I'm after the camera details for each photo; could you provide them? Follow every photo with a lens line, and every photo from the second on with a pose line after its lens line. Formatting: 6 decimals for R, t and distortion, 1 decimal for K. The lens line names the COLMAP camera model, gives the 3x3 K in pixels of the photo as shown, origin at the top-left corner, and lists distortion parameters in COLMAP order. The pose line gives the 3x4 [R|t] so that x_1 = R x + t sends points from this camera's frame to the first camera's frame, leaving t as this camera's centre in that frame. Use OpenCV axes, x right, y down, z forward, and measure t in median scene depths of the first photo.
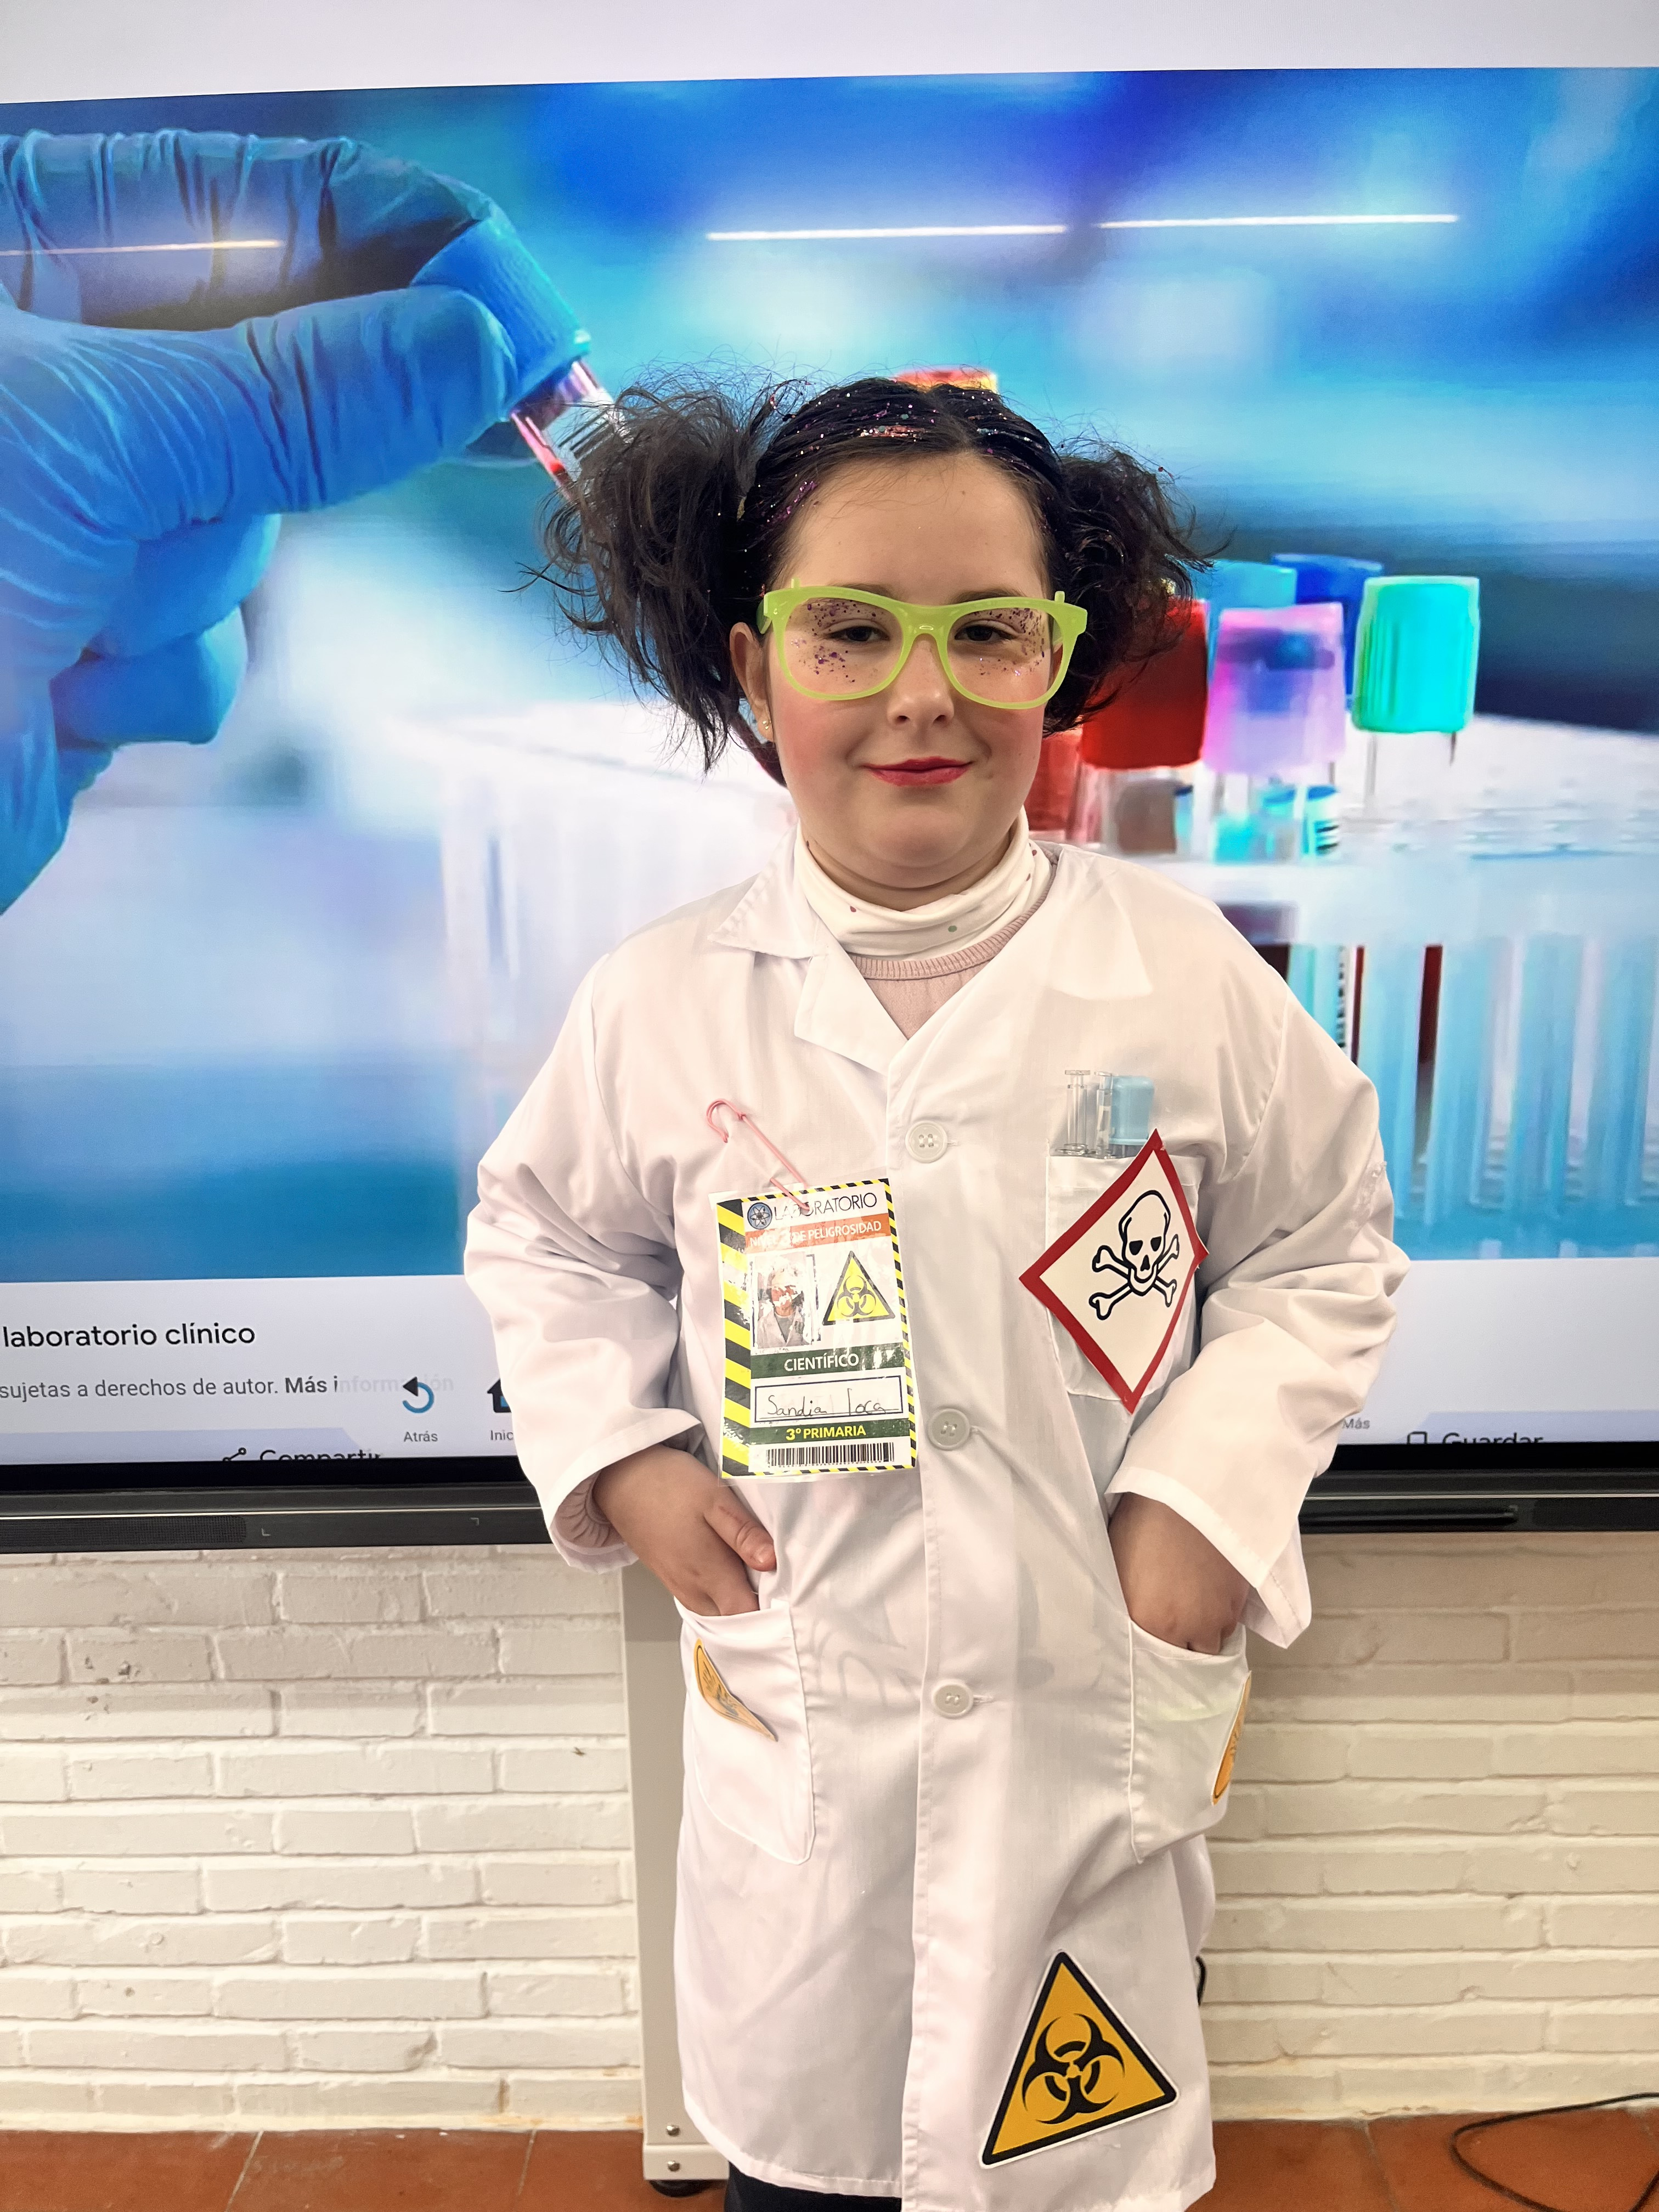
lens RADIAL K [[1616.4, 0, 801.8], [0, 1616.4, 1127.4], [0, 0, 1]] dist [0.054944, -0.063951]
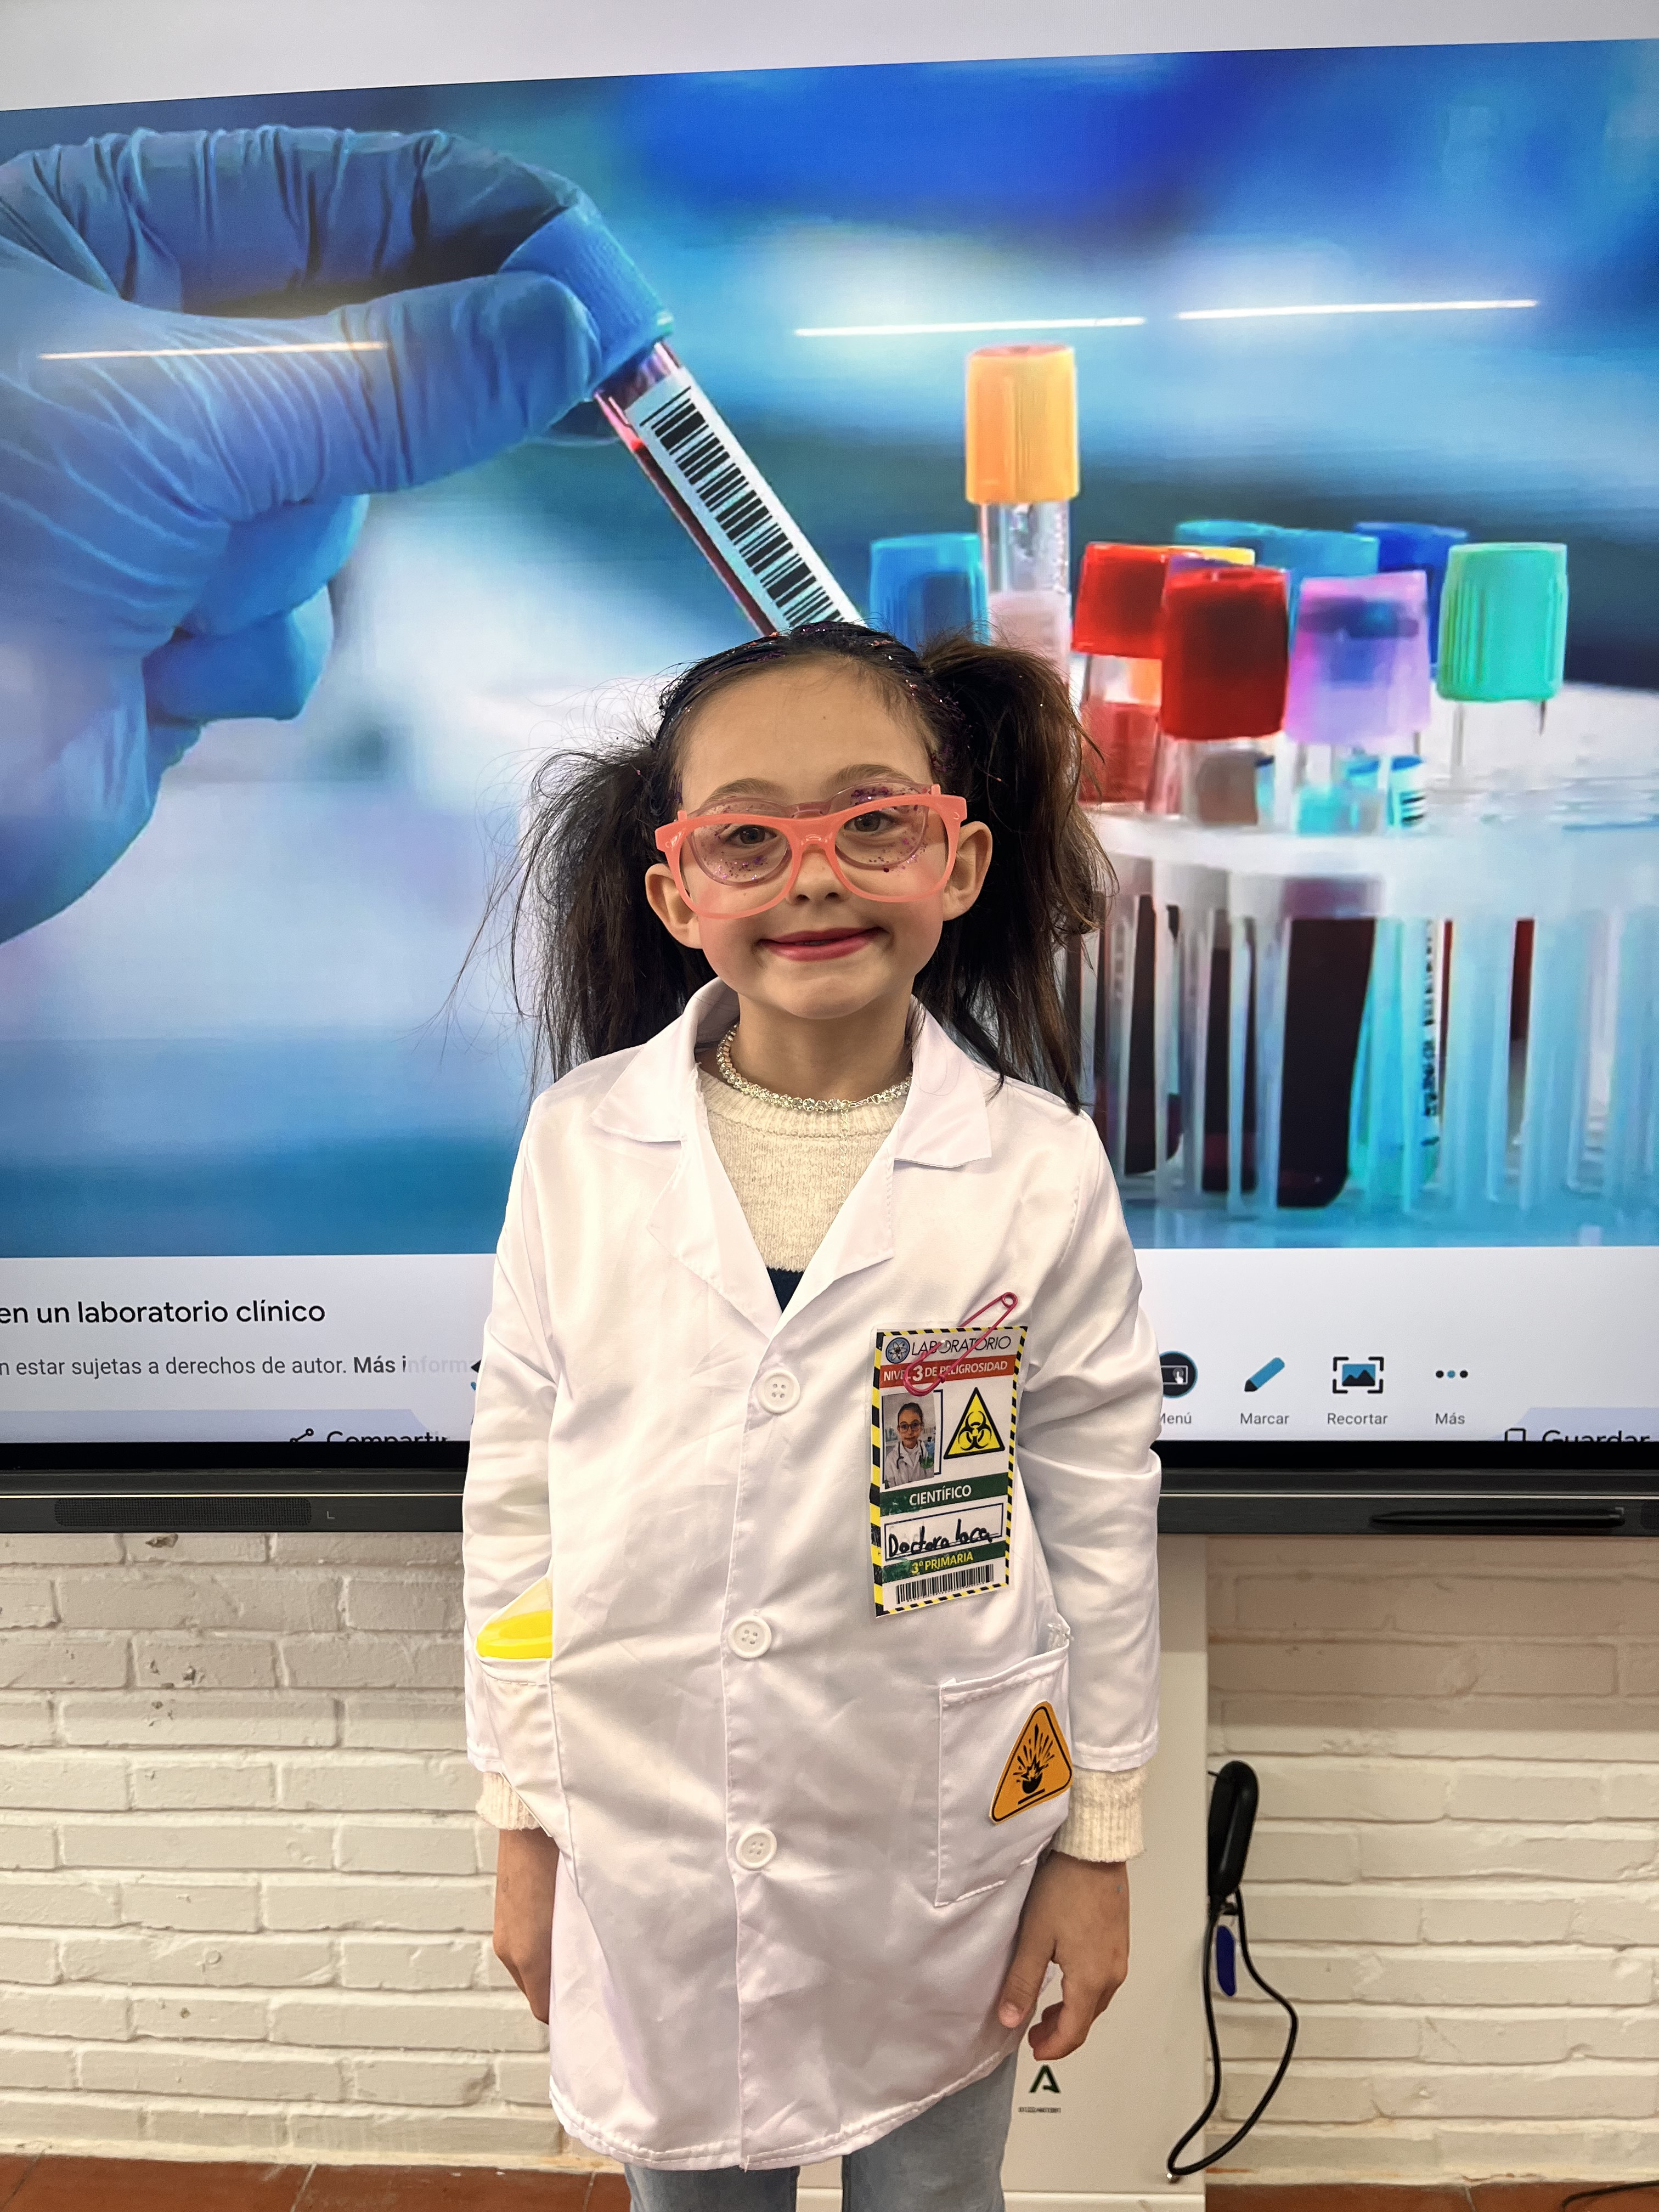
lens RADIAL K [[1616.4, 0, 813.3], [0, 1616.4, 1127.7], [0, 0, 1]] dist [0.054944, -0.063951]
pose [[0.999064, 0.006194, -0.042821, 0.004549], [-0.008541, 0.998458, -0.054853, 0.071062], [0.042415, 0.055167, 0.997576, 0.014855]]
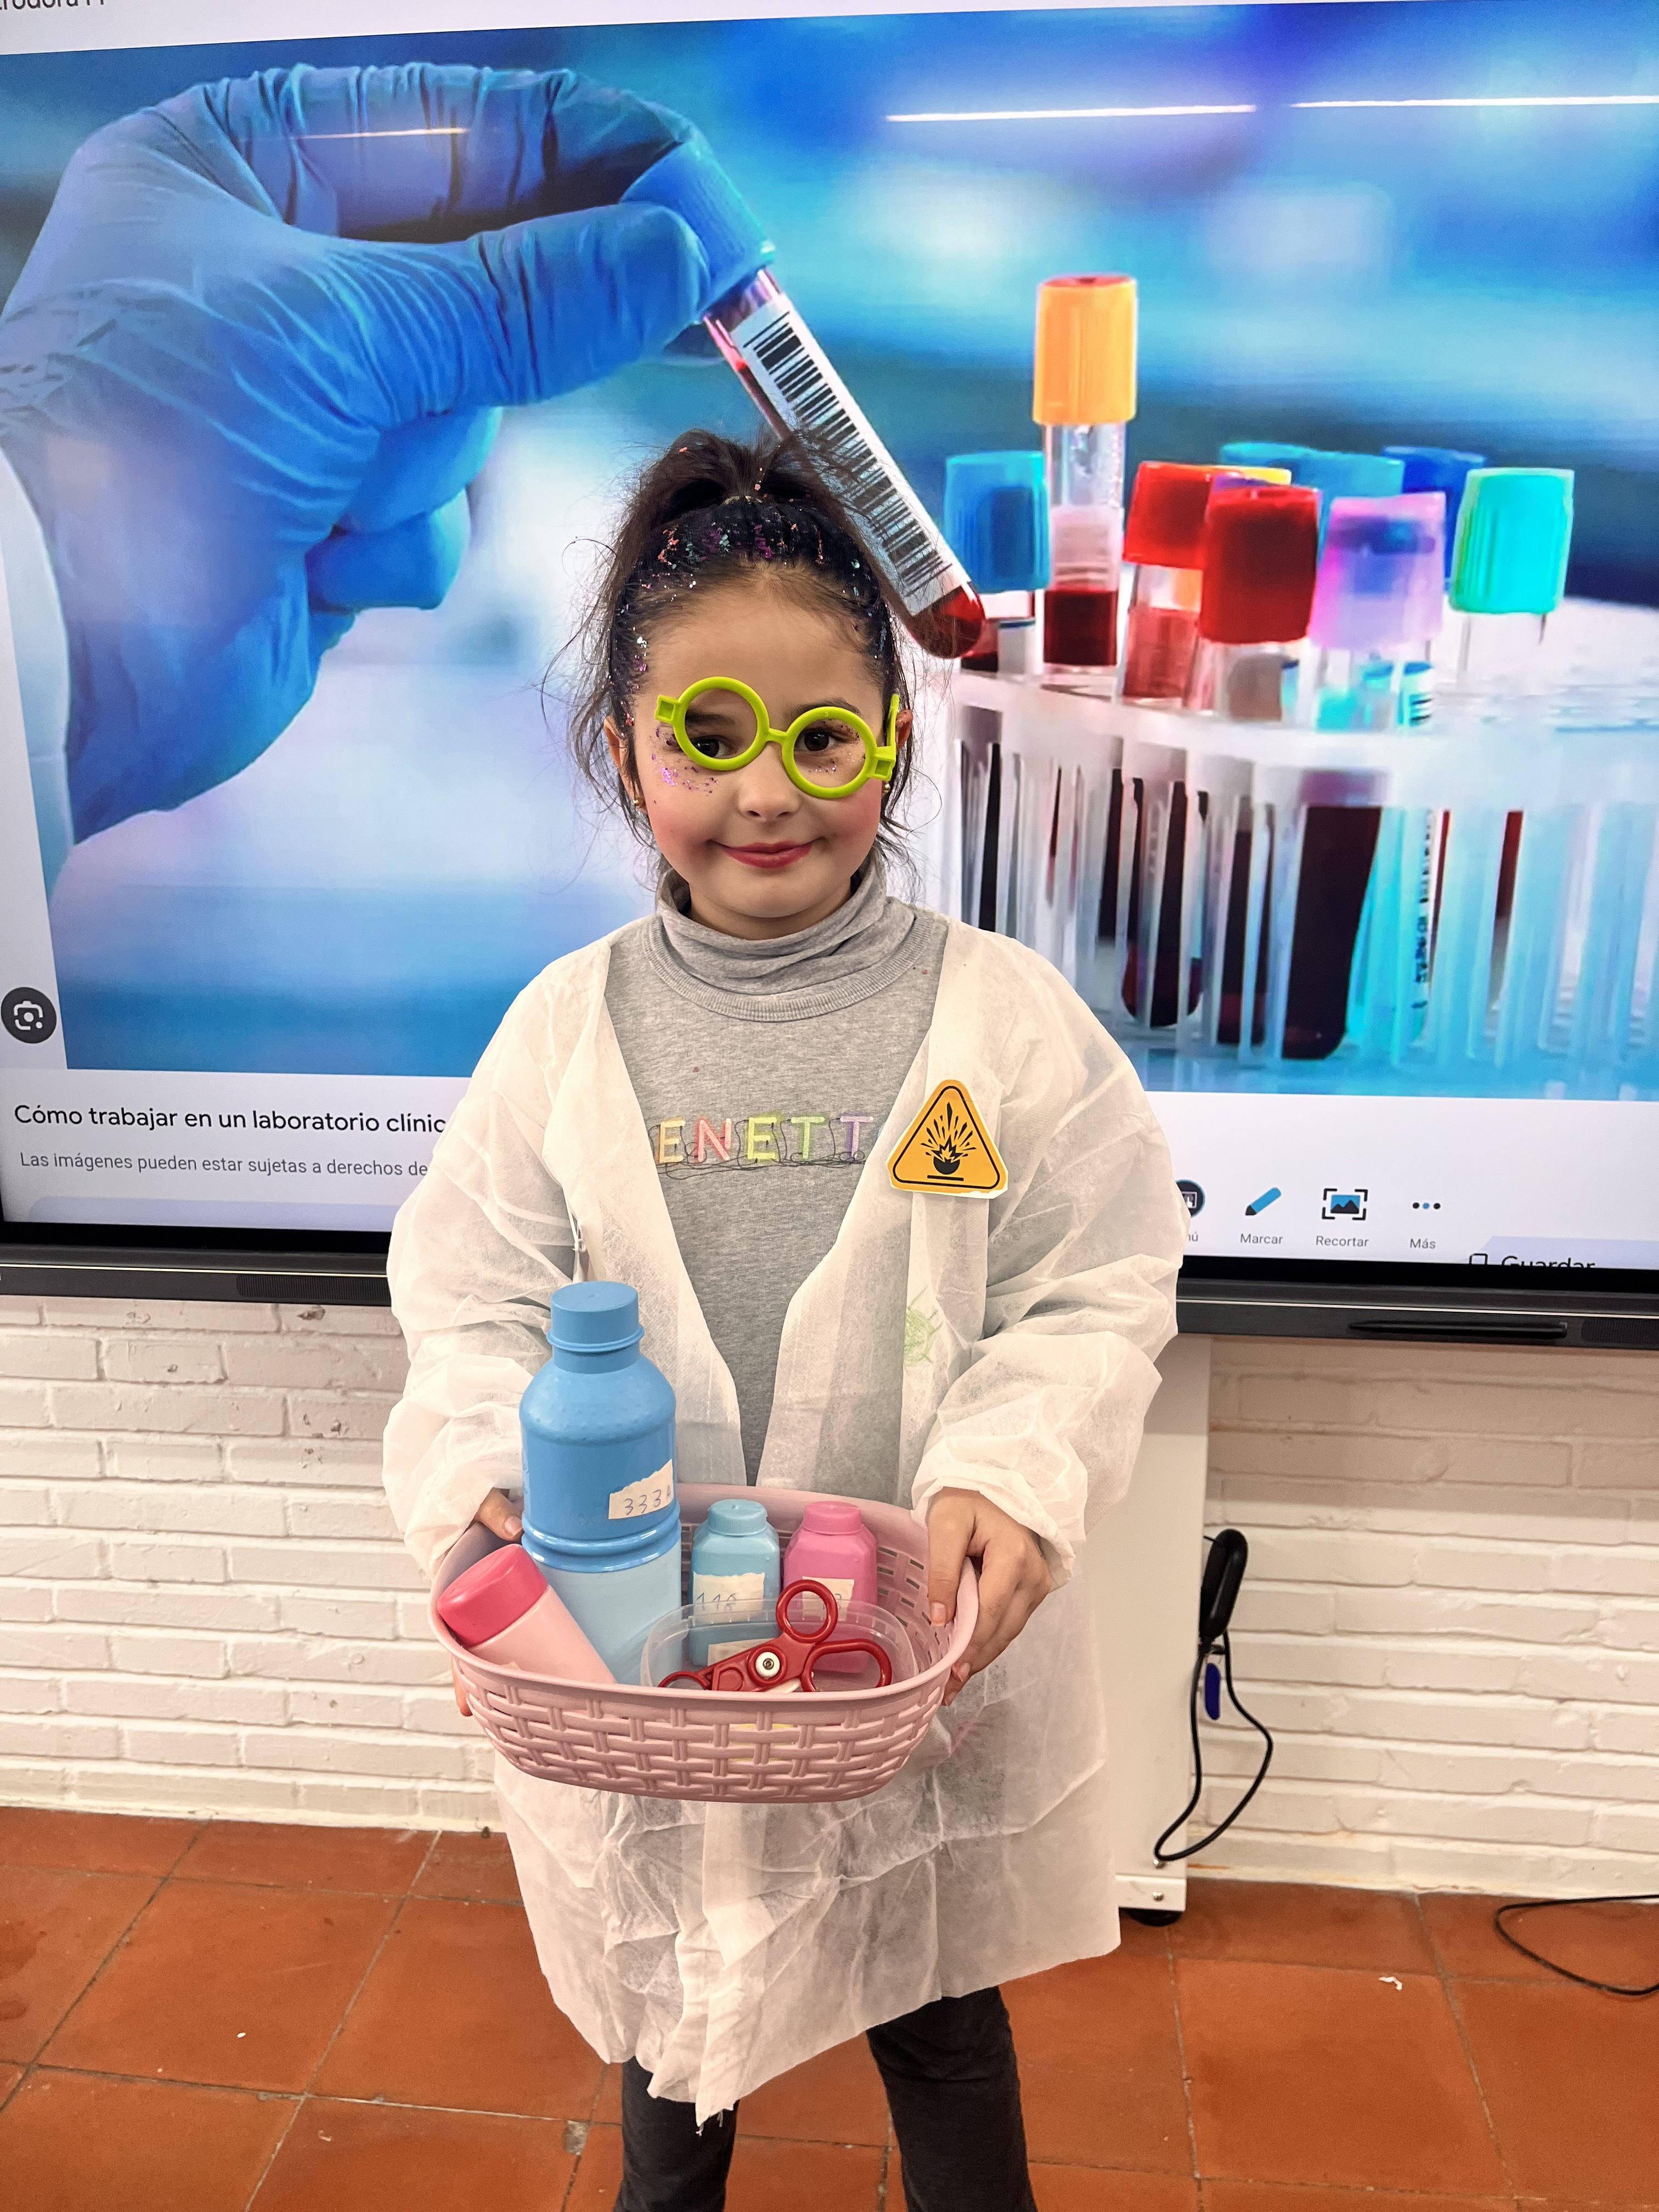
lens RADIAL K [[1616.4, 0, 822.2], [0, 1616.4, 1122.9], [0, 0, 1]] dist [0.054944, -0.063951]
pose [[0.996275, 0.038660, -0.077086, 0.013450], [-0.034278, 0.997763, 0.057390, 0.052735], [0.079132, -0.054533, 0.995371, -0.150478]]
